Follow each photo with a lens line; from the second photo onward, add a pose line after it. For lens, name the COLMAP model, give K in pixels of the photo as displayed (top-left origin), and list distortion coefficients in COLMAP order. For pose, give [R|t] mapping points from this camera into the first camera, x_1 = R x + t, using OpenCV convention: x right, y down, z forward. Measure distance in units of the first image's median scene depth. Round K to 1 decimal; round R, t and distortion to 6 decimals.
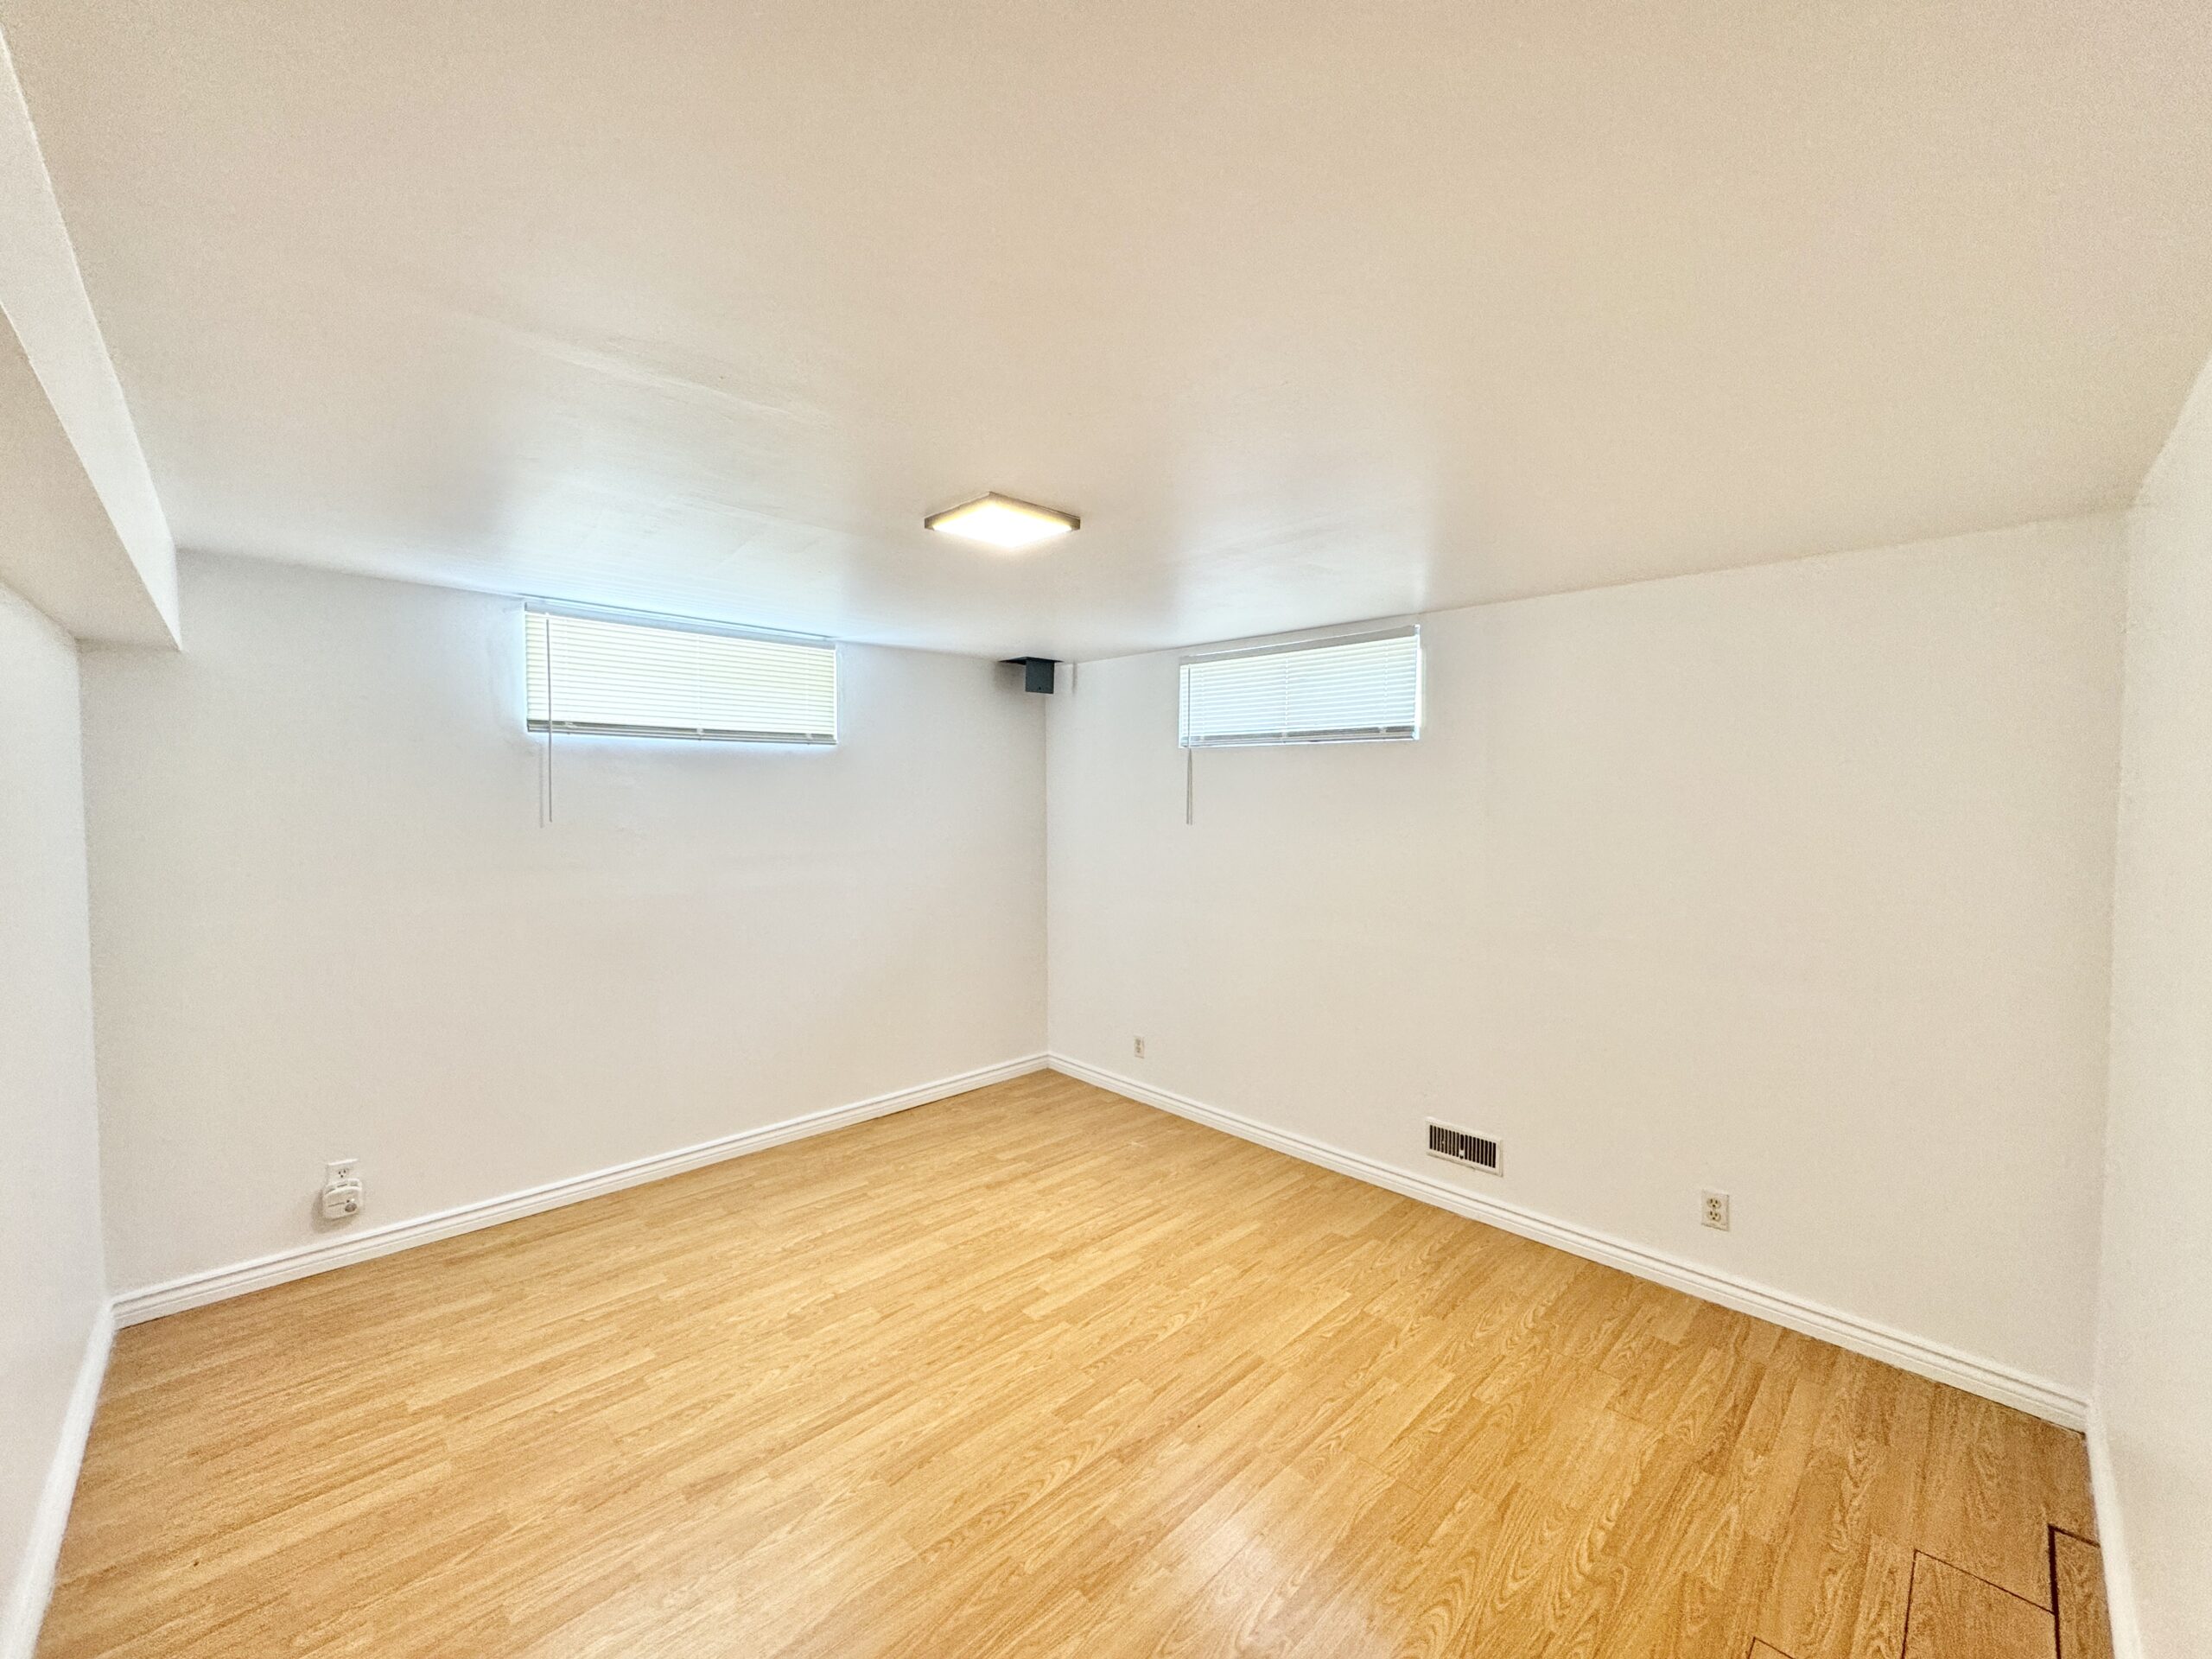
lens RADIAL K [[882.9, 0, 1108.3], [0, 882.9, 827.1], [0, 0, 1]] dist [-0.001723, 0.000319]
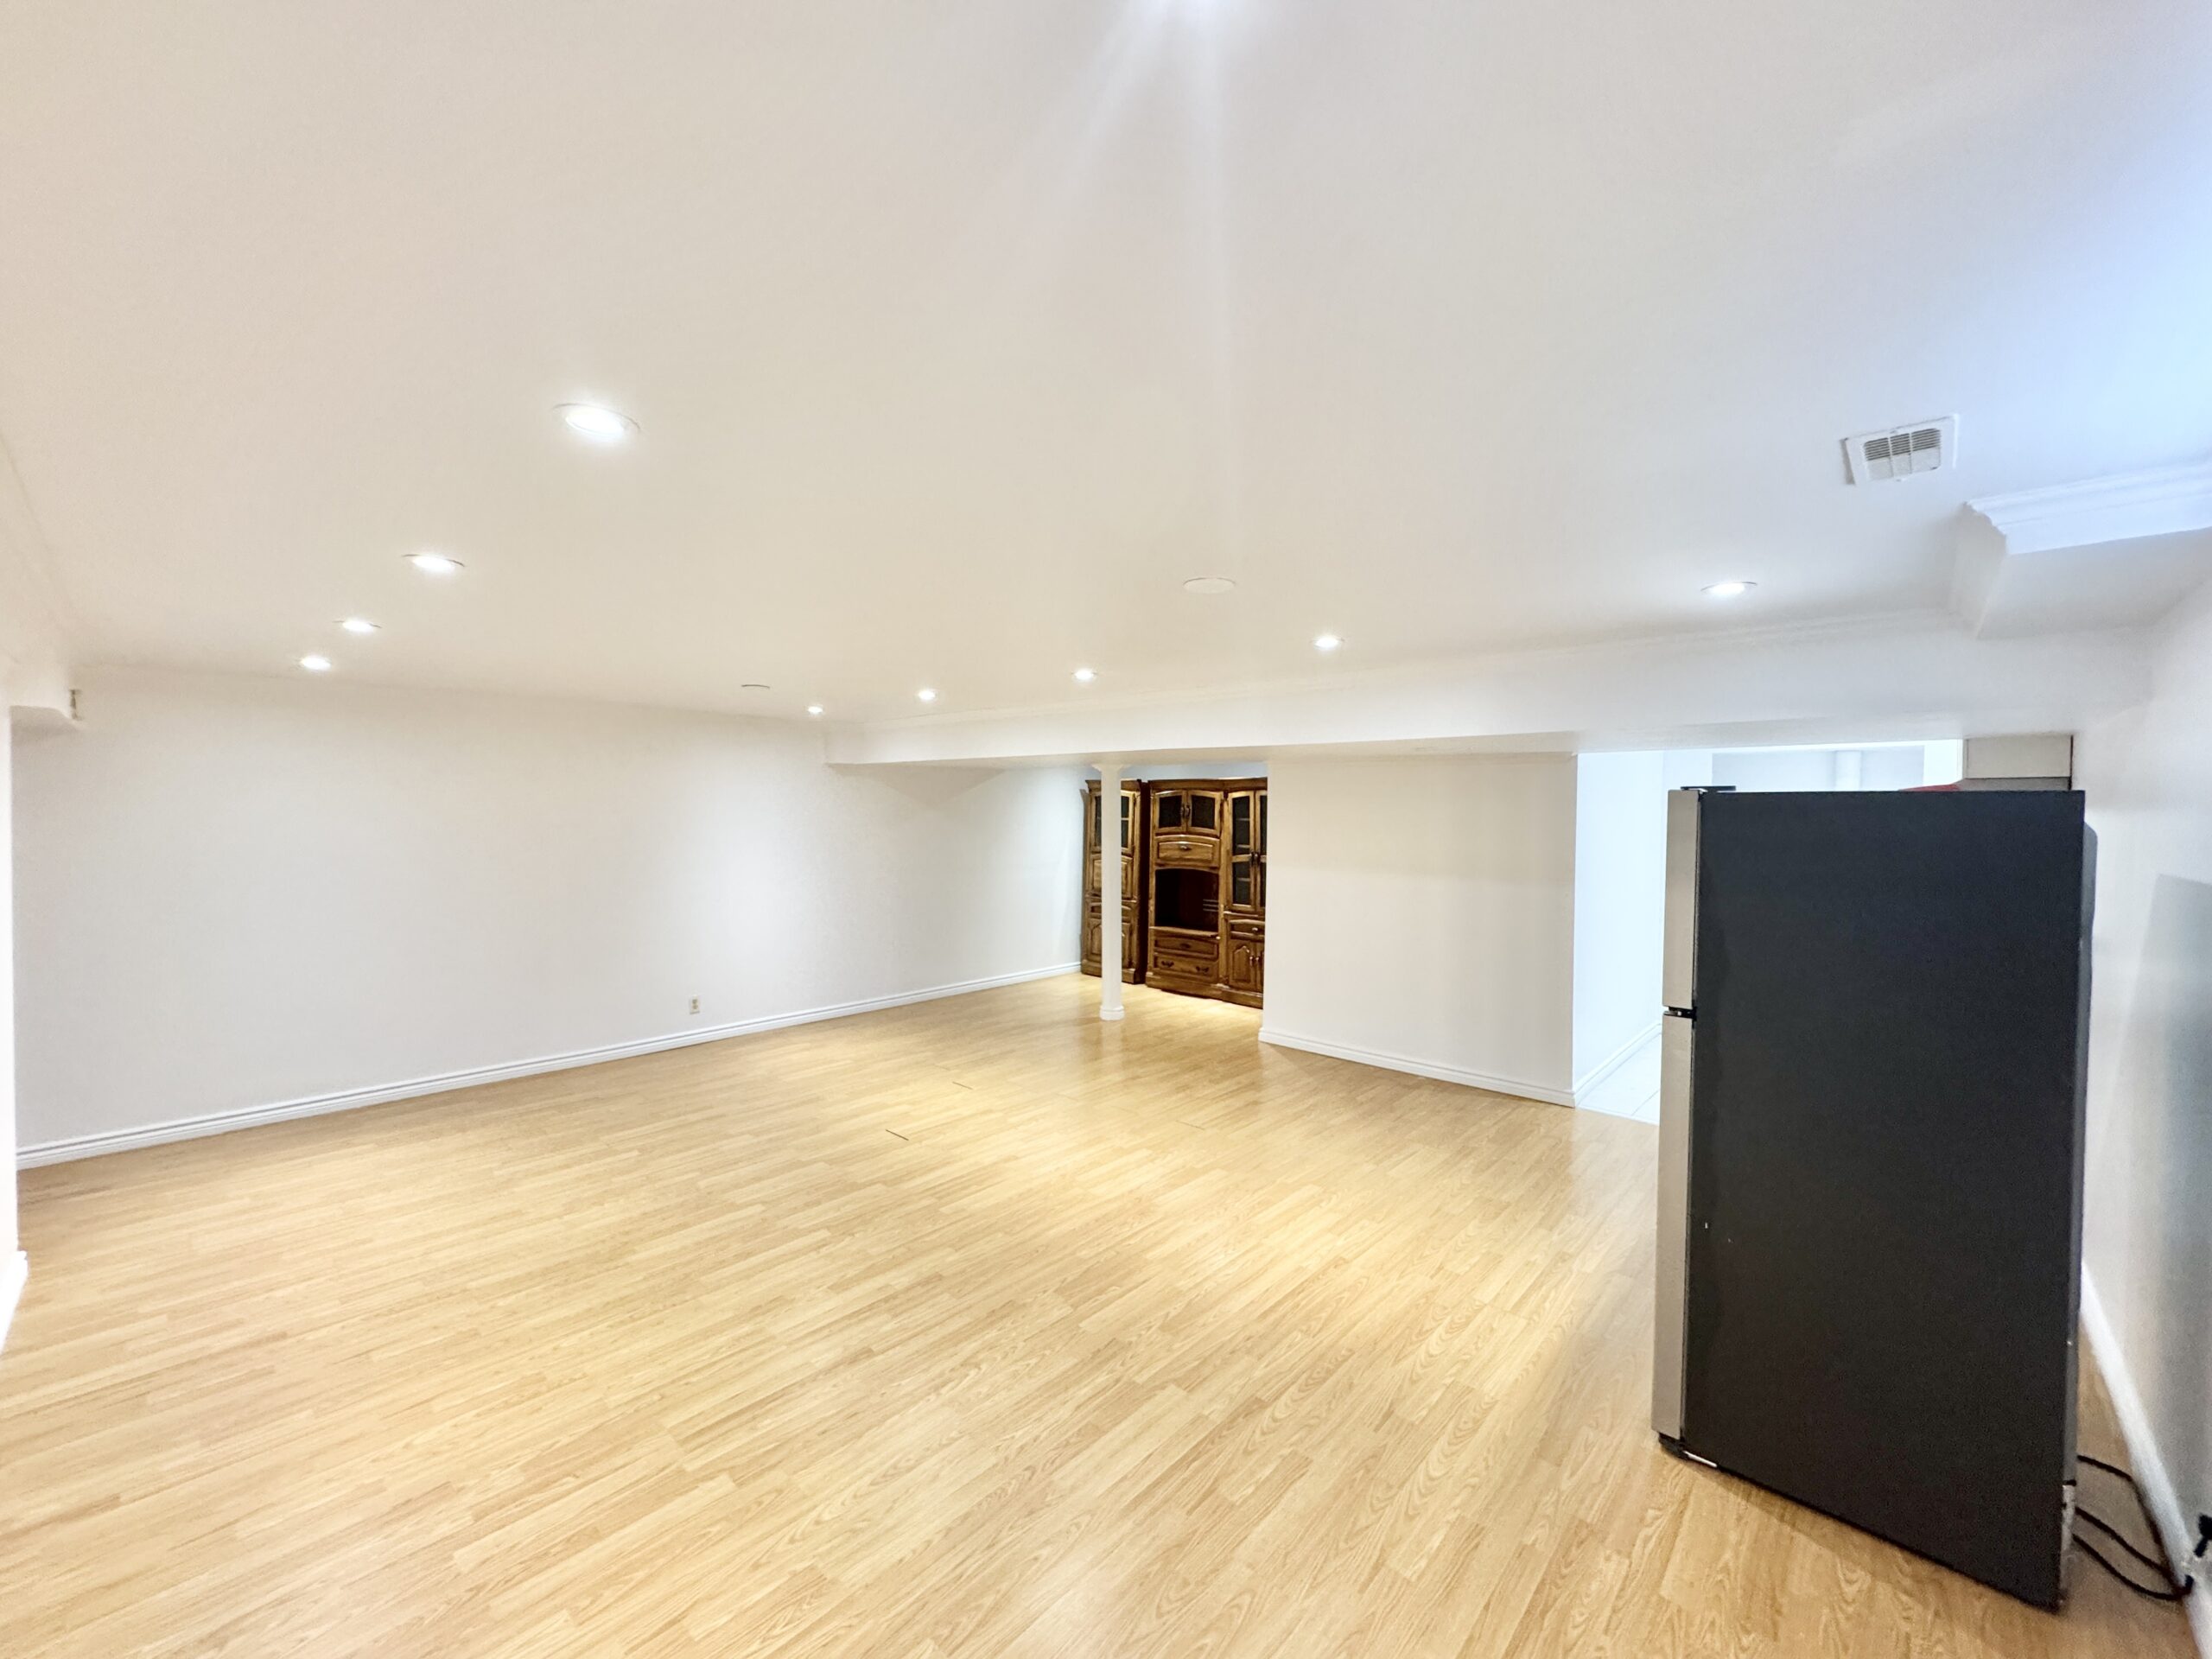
lens RADIAL K [[882.9, 0, 1108.3], [0, 882.9, 827.1], [0, 0, 1]] dist [-0.001723, 0.000319]
pose [[-0.998708, -0.010342, -0.049759, -1.145135], [-0.013282, 0.998163, 0.059113, -0.104340], [0.049057, 0.059698, -0.997010, 1.933953]]
